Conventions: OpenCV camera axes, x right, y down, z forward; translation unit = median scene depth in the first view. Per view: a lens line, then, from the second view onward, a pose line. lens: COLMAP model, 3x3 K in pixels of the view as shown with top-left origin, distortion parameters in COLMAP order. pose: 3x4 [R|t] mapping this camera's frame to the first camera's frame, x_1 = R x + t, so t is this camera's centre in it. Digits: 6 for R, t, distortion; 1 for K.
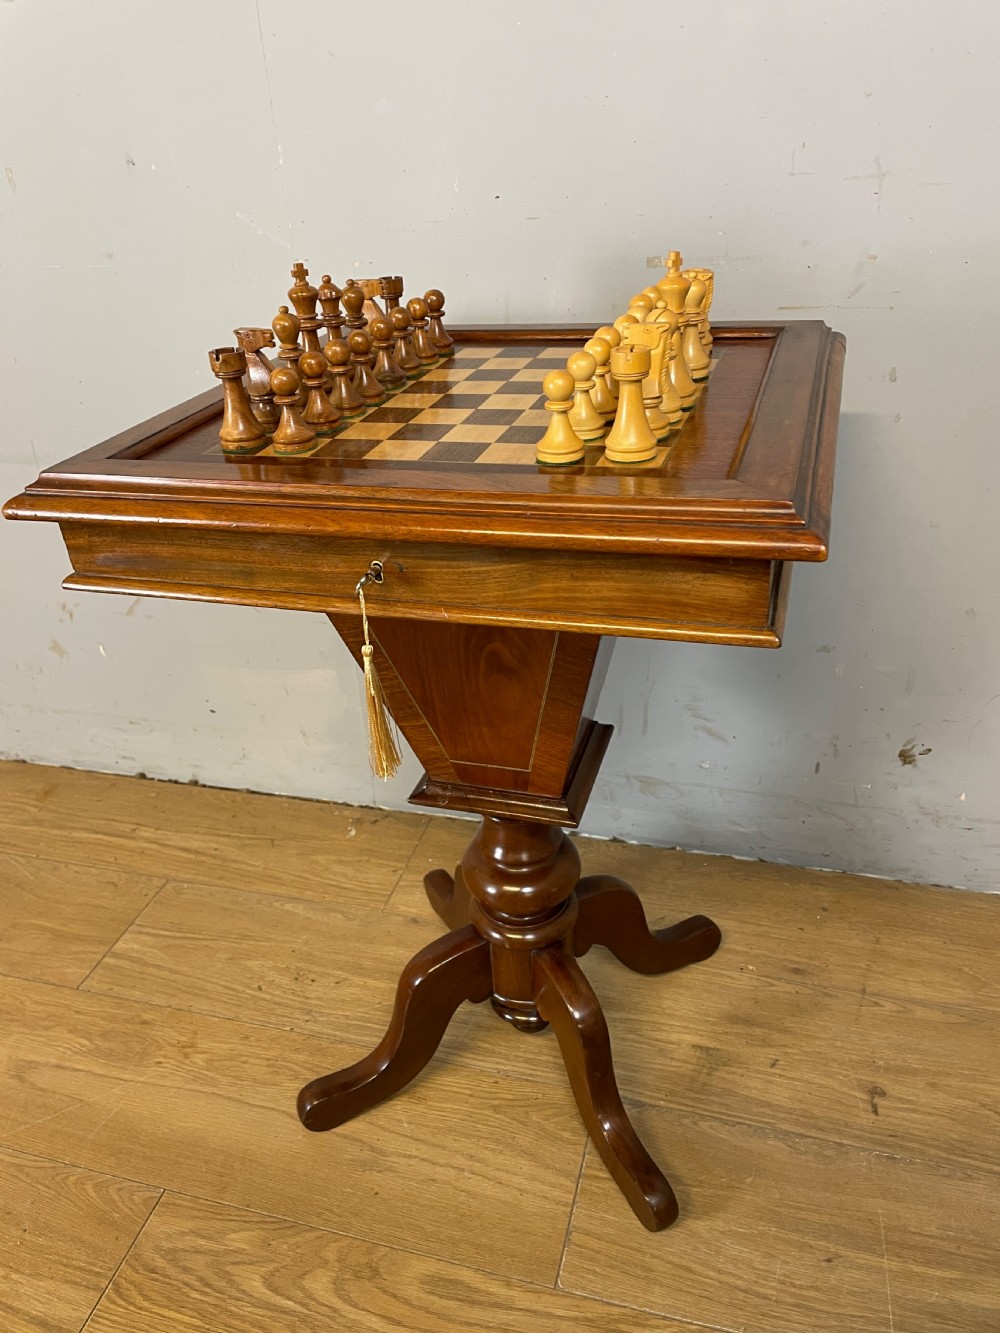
lens RADIAL K [[1018.2, 0, 487.9], [0, 1018.2, 653.9], [0, 0, 1]] dist [0.095260, -0.128106]
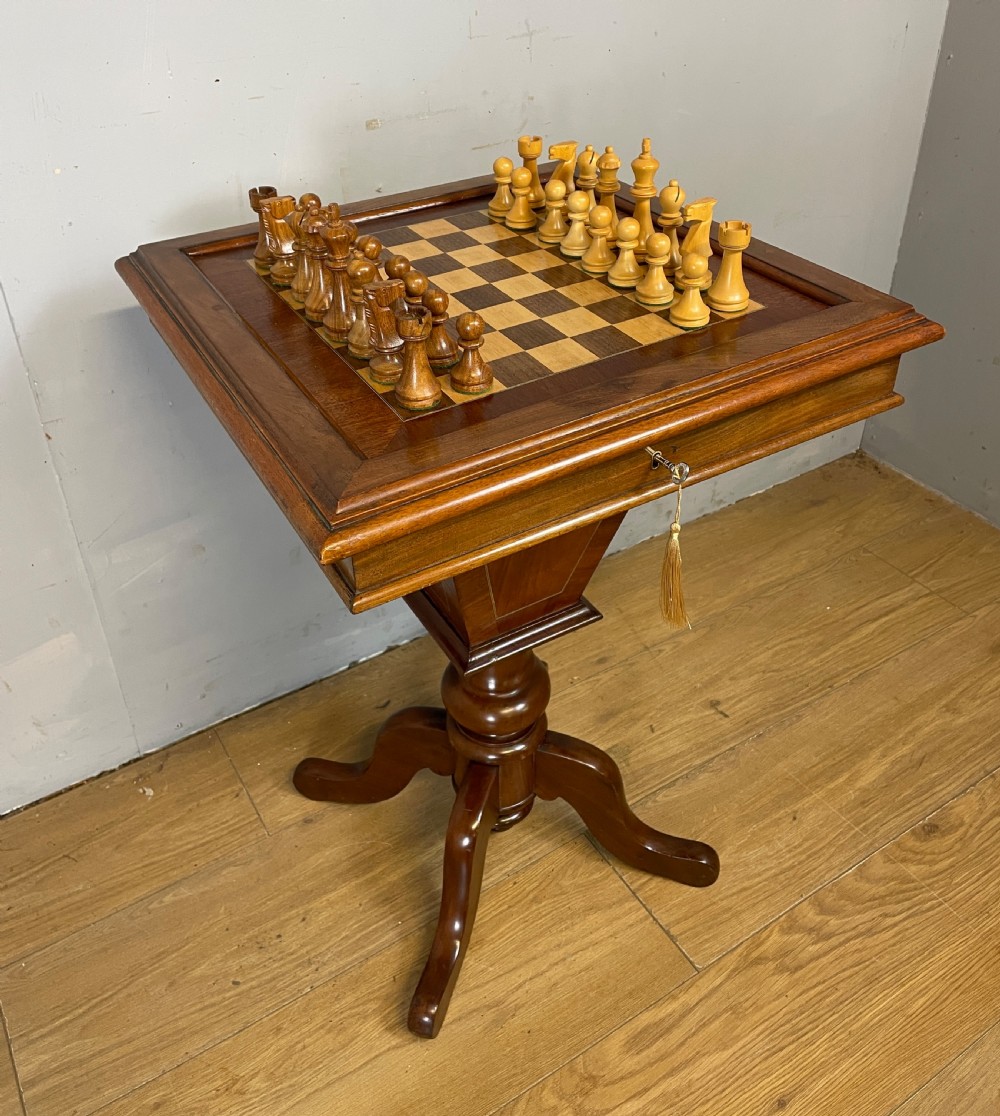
lens RADIAL K [[1036.5, 0, 495.1], [0, 1036.5, 434.1], [0, 0, 1]] dist [0.020595, 0.000000]
pose [[0.664213, -0.347645, 0.661789, -0.586414], [0.333262, 0.930150, 0.154136, -0.207076], [-0.669147, 0.118170, 0.733674, 0.161660]]
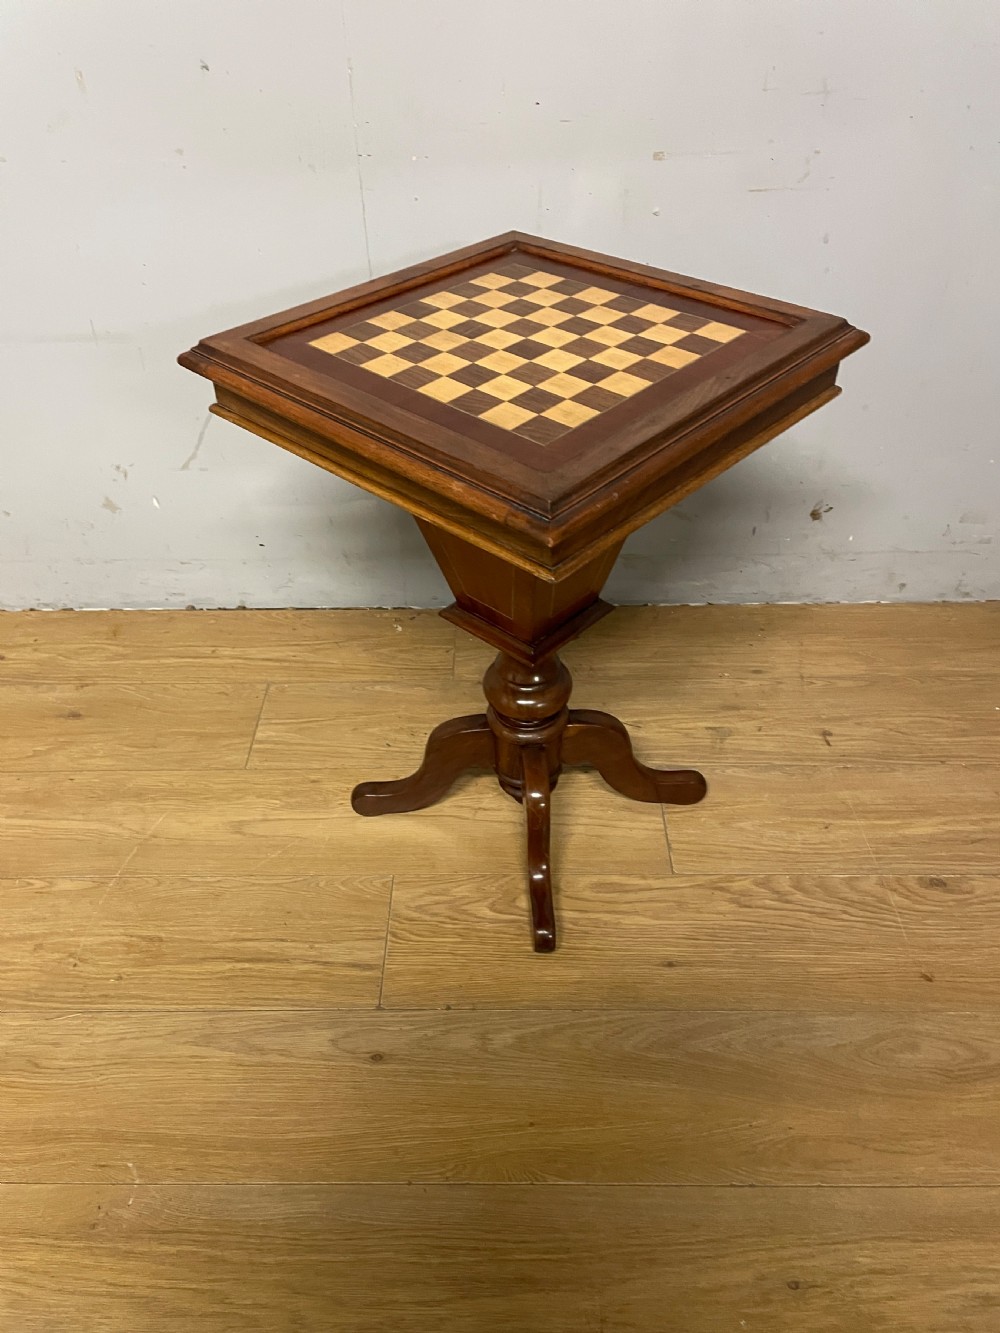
lens RADIAL K [[1018.2, 0, 488.4], [0, 1018.2, 659.9], [0, 0, 1]] dist [0.095260, -0.128106]
pose [[0.963273, -0.145585, 0.225634, -0.441144], [0.097914, 0.972851, 0.209700, -0.054663], [-0.250037, -0.179906, 0.951376, -0.312569]]
